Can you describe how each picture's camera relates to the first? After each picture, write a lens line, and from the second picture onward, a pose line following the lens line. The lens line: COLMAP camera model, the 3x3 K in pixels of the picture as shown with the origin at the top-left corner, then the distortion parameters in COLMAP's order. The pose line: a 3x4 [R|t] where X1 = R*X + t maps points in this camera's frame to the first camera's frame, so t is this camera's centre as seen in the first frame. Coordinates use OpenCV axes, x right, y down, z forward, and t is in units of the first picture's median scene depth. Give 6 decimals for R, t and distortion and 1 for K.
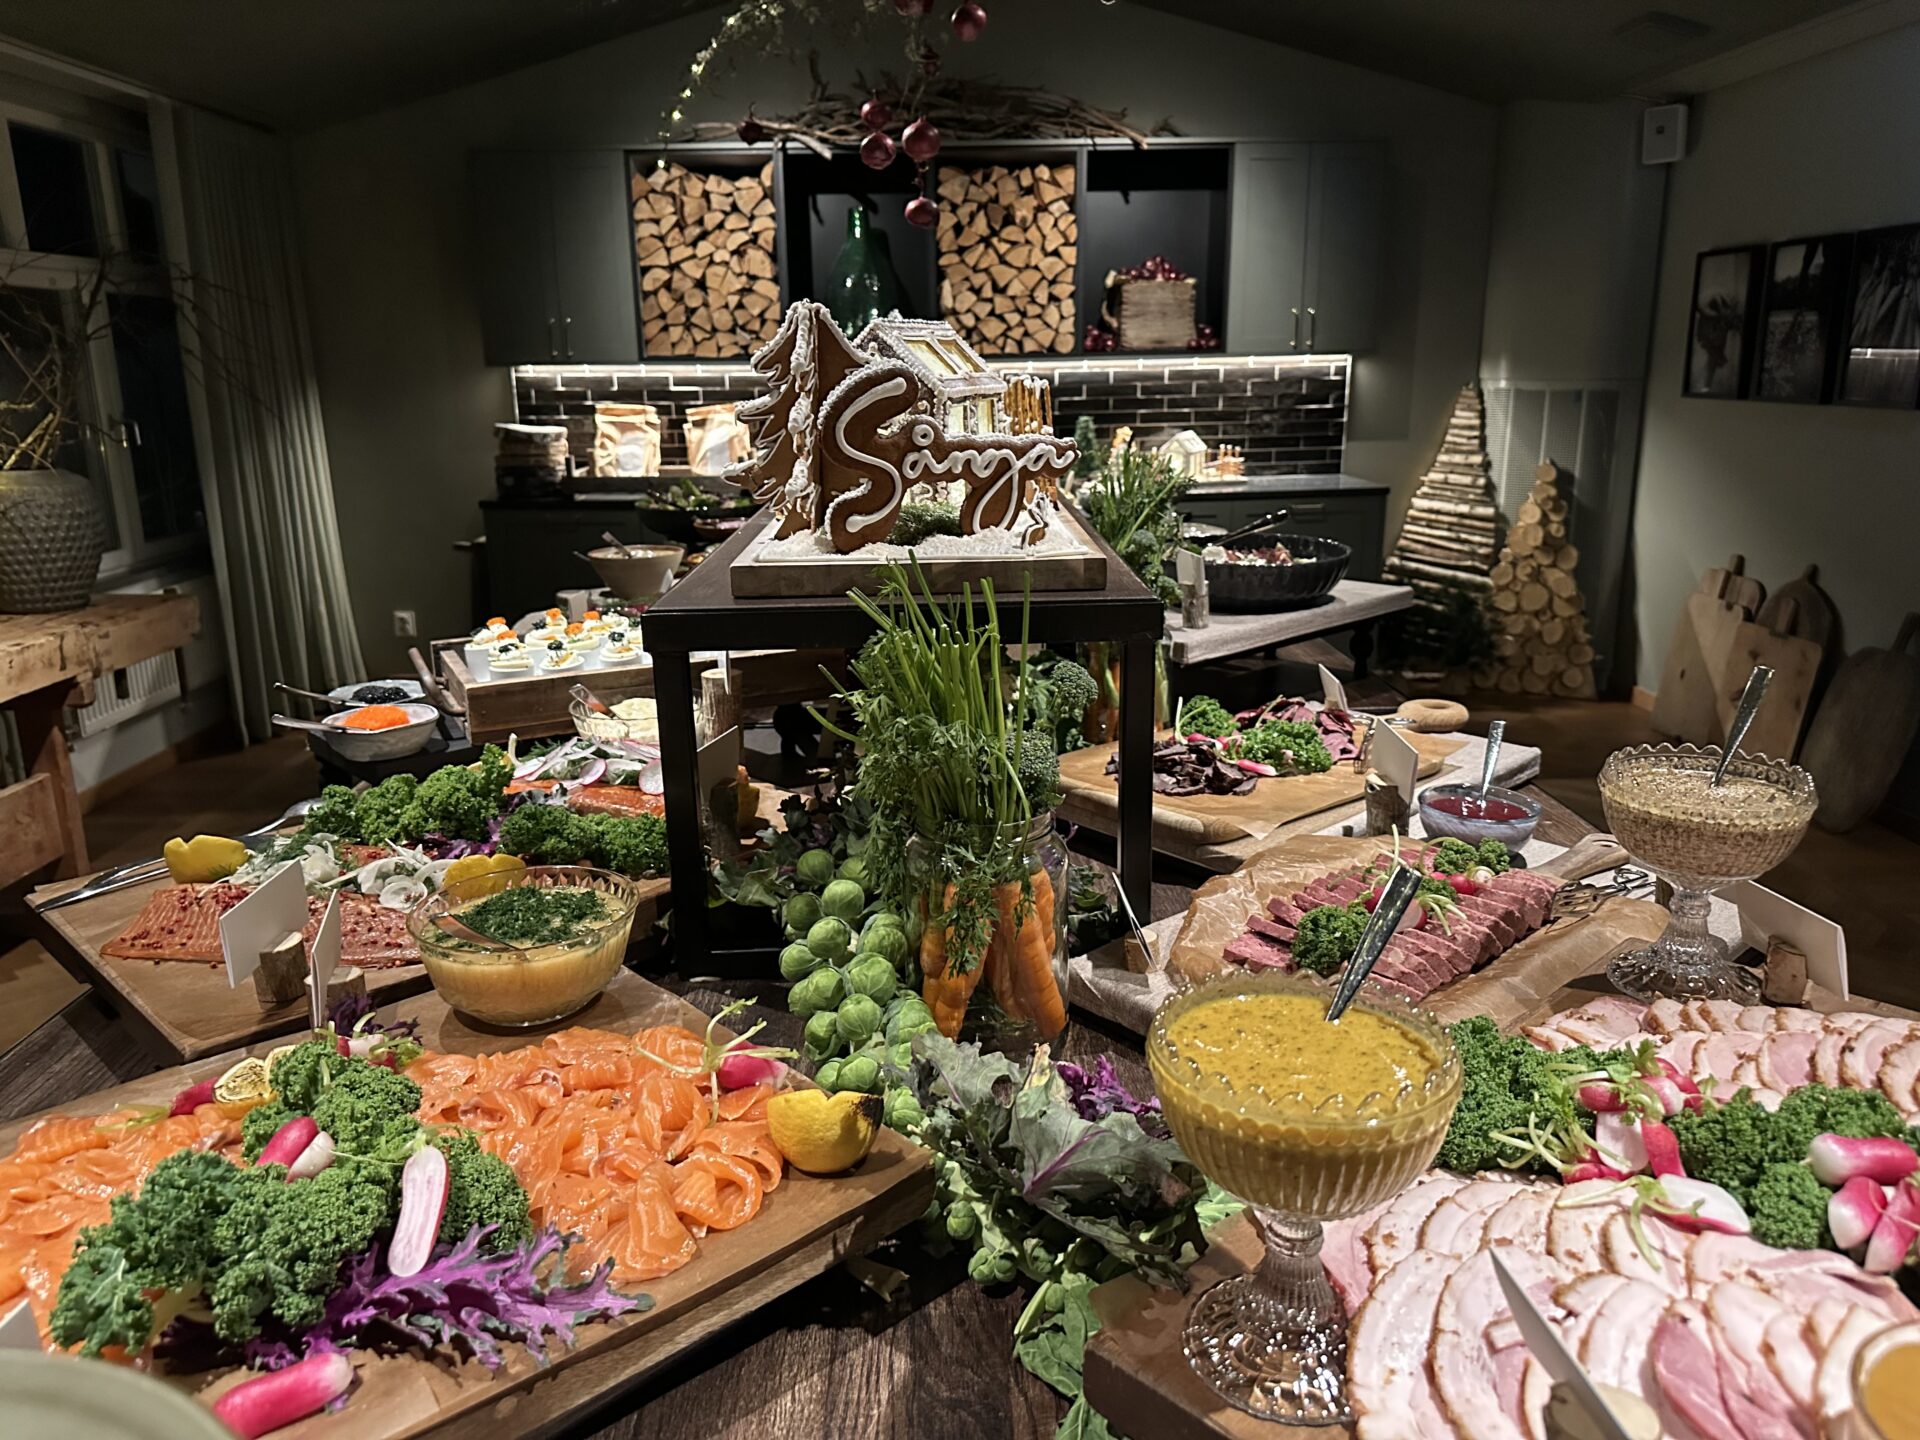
lens RADIAL K [[1372.4, 0, 957.7], [0, 1372.4, 719.9], [0, 0, 1]] dist [0.031269, -0.013396]
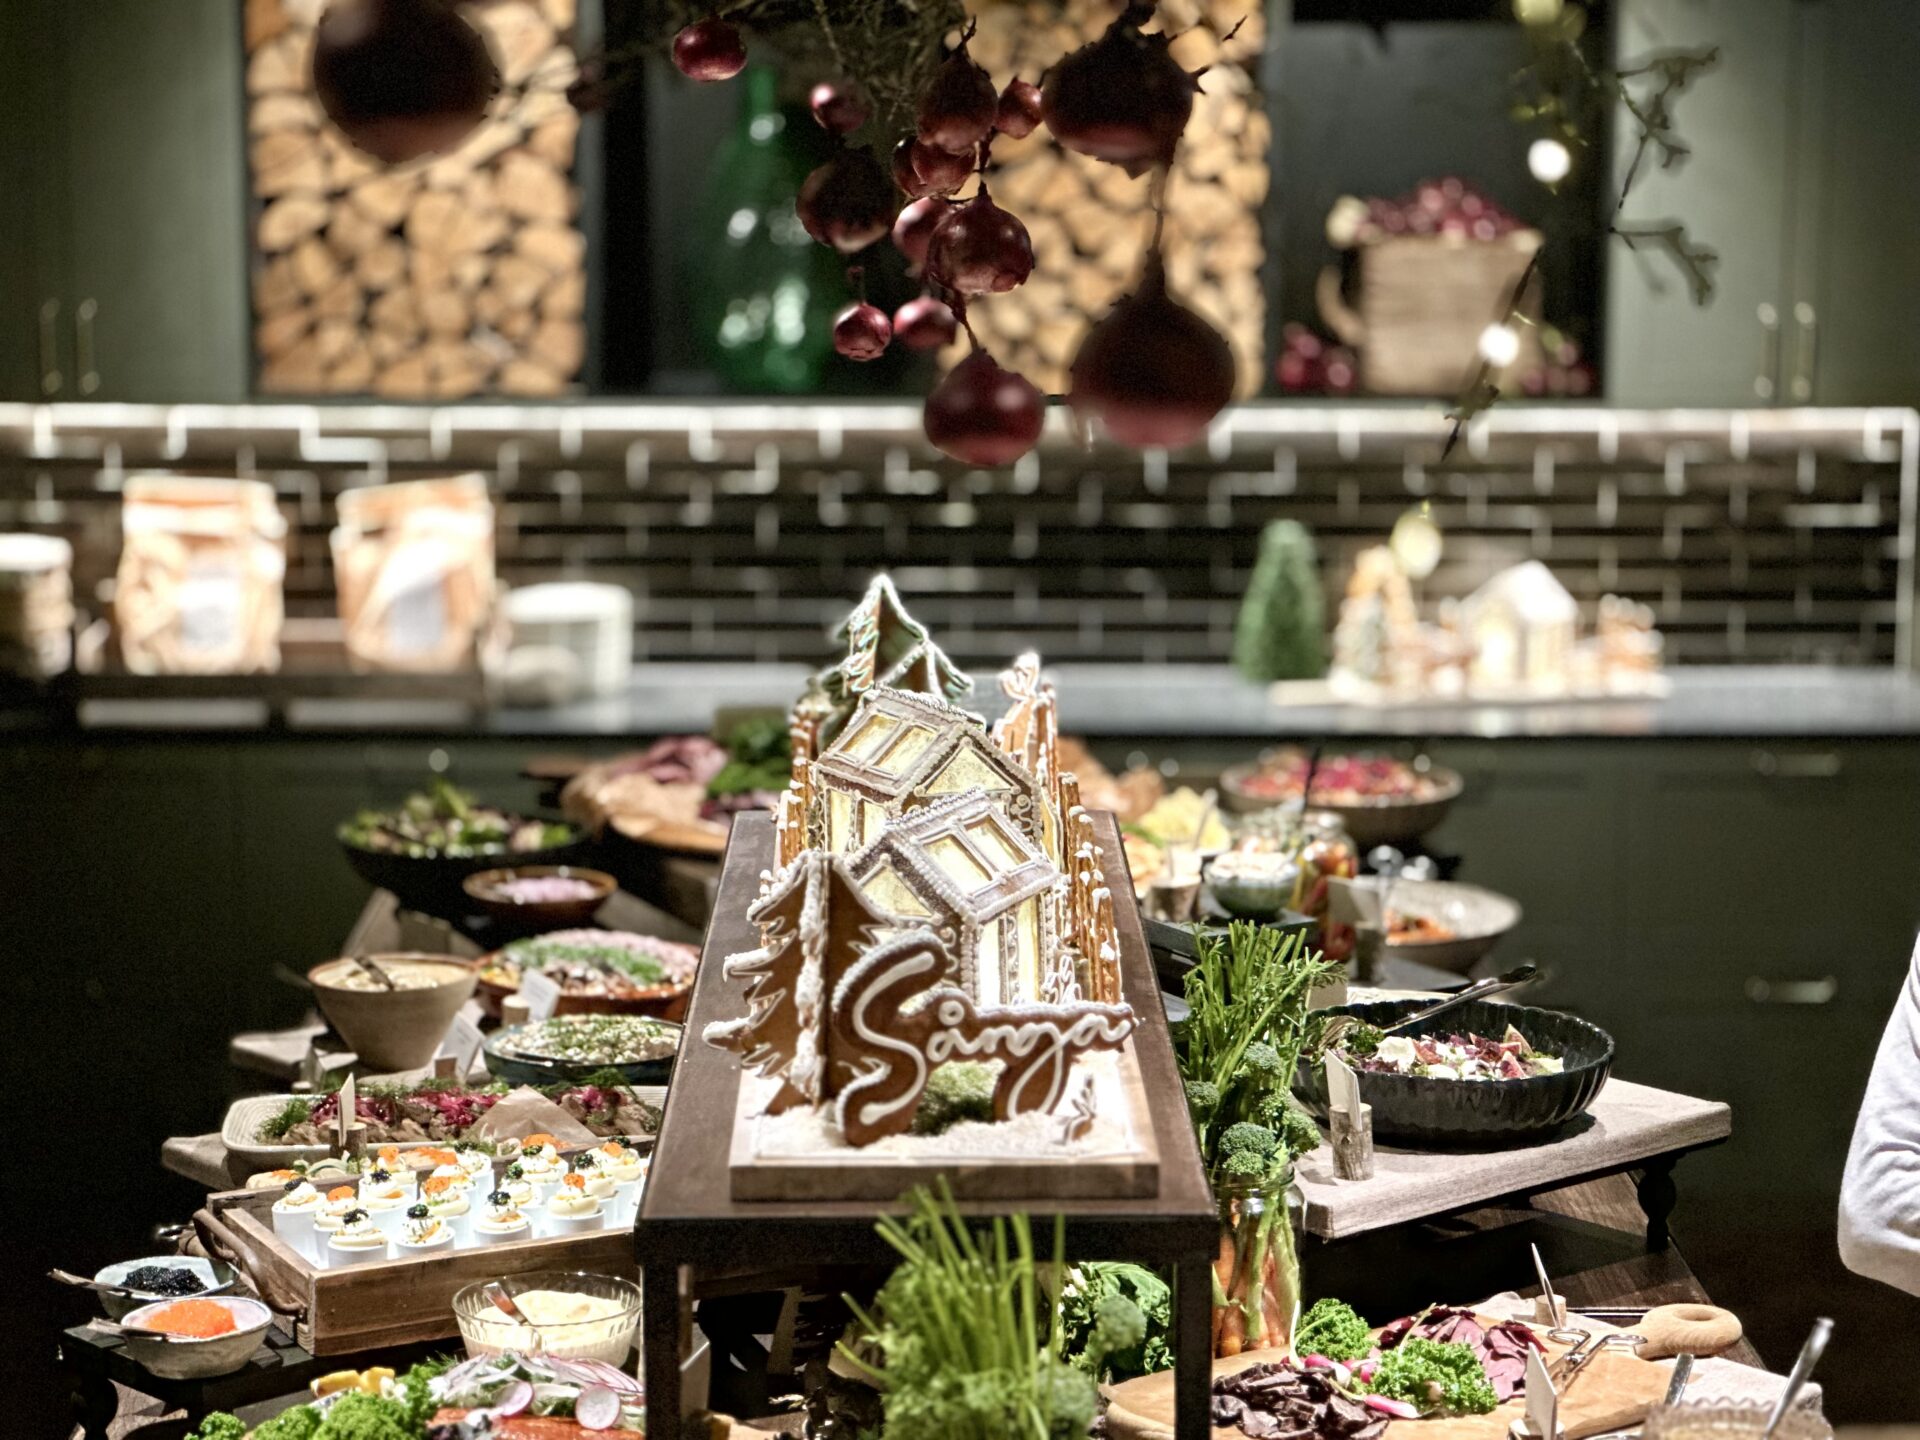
lens RADIAL K [[4379.7, 0, 956.5], [0, 4379.7, 722.0], [0, 0, 1]] dist [0.194966, 0.000000]
pose [[0.999864, 0.016147, -0.003456, -0.010114], [-0.016420, 0.994396, -0.104433, -0.066622], [0.001751, 0.104475, 0.994526, -1.170597]]
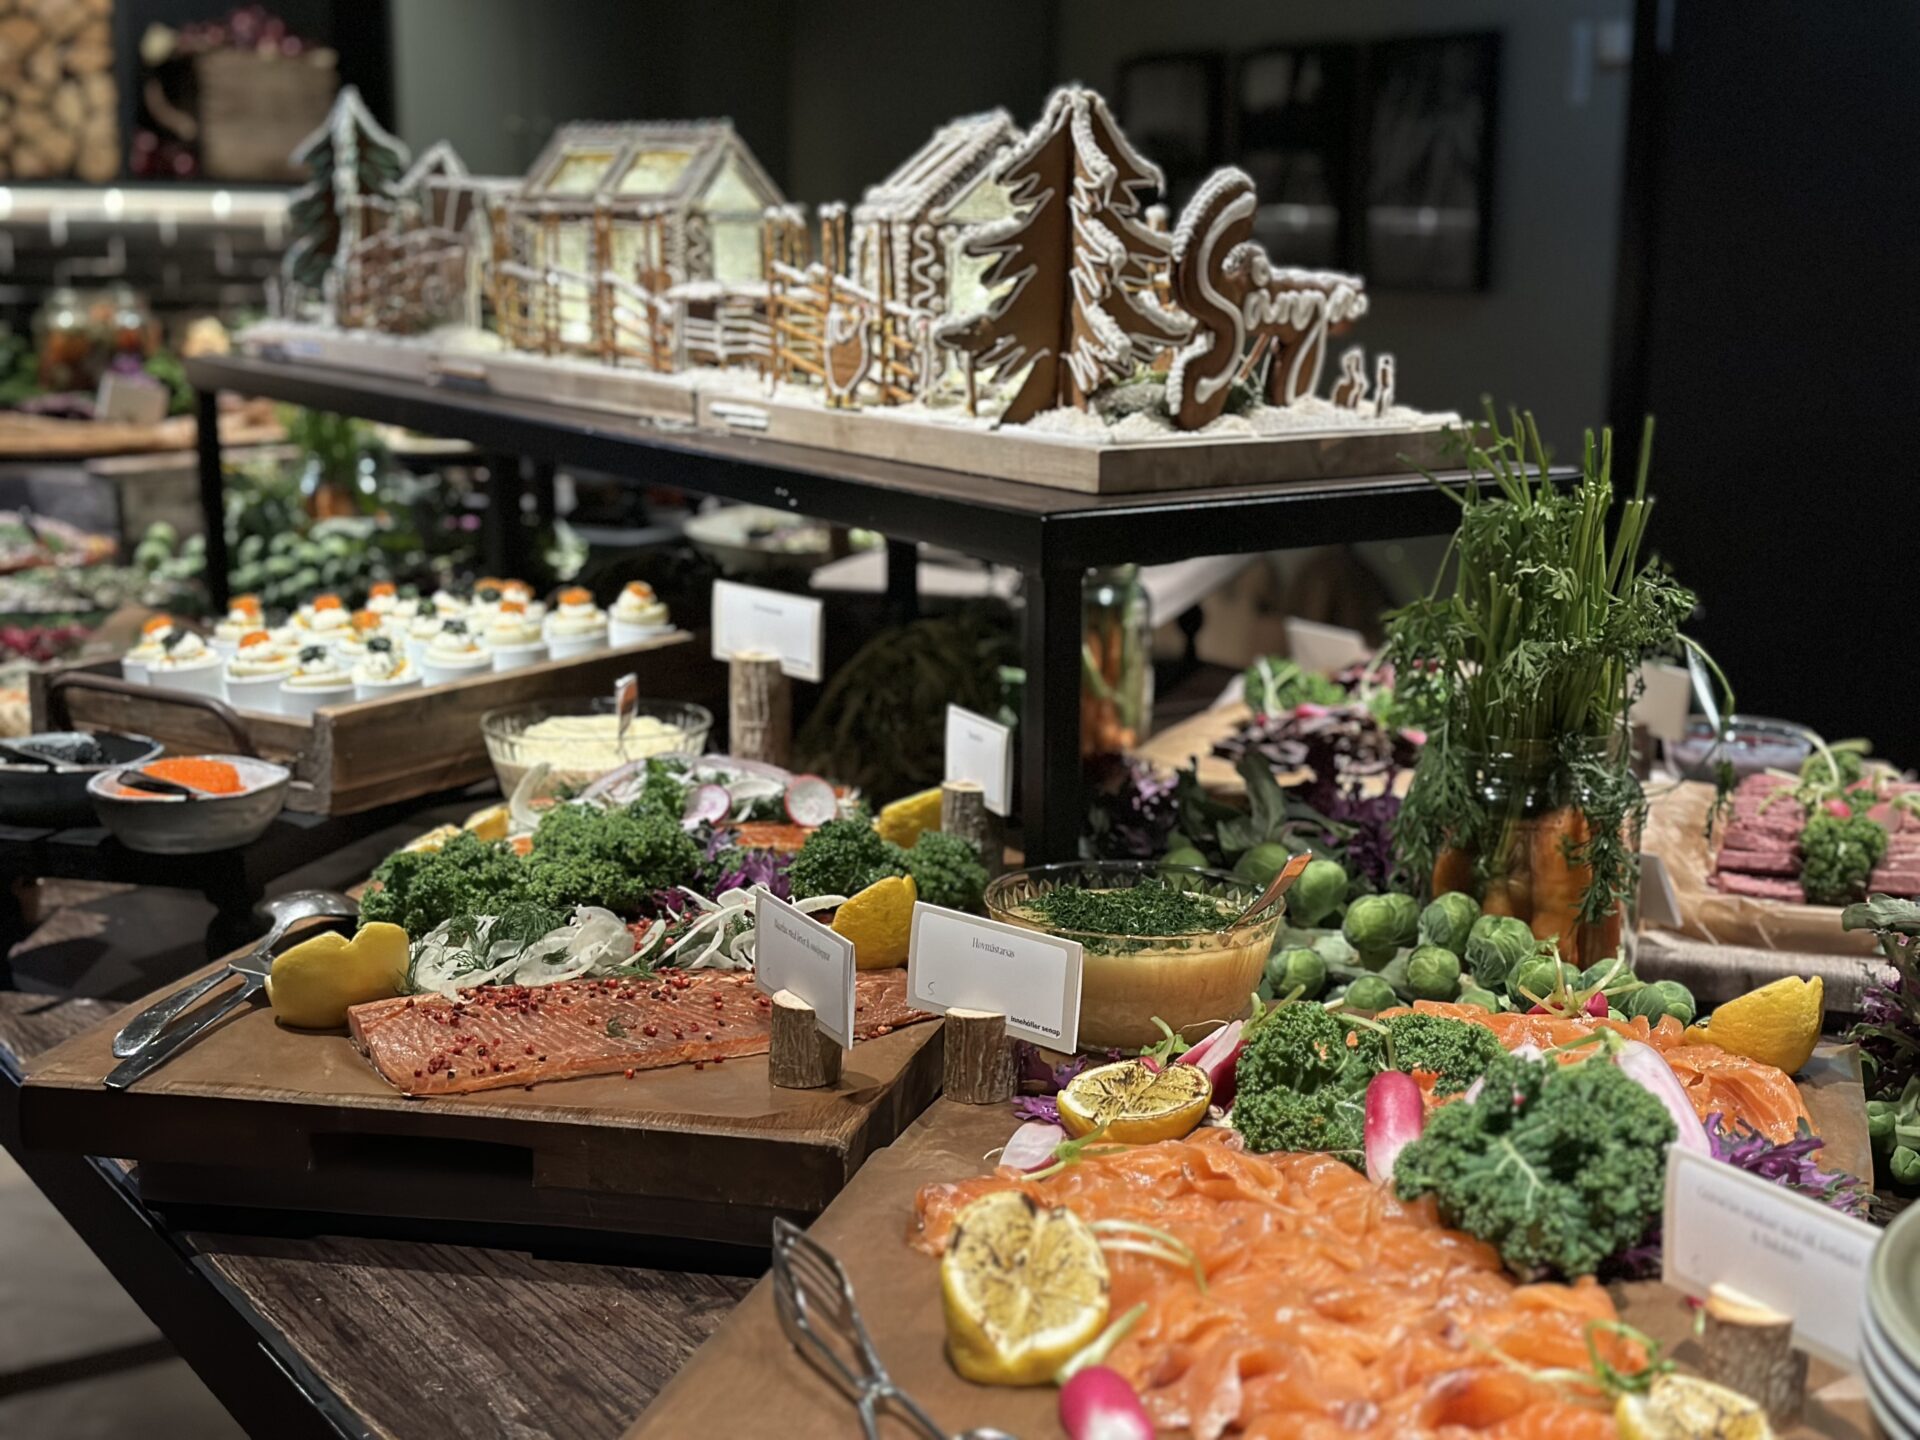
lens RADIAL K [[2686.7, 0, 960.3], [0, 2686.7, 720.9], [0, 0, 1]] dist [0.115971, 0.000000]
pose [[0.855701, -0.079343, 0.511351, -0.611194], [0.115737, 0.992487, -0.039678, 0.047292], [-0.504361, 0.093135, 0.858455, -0.091213]]
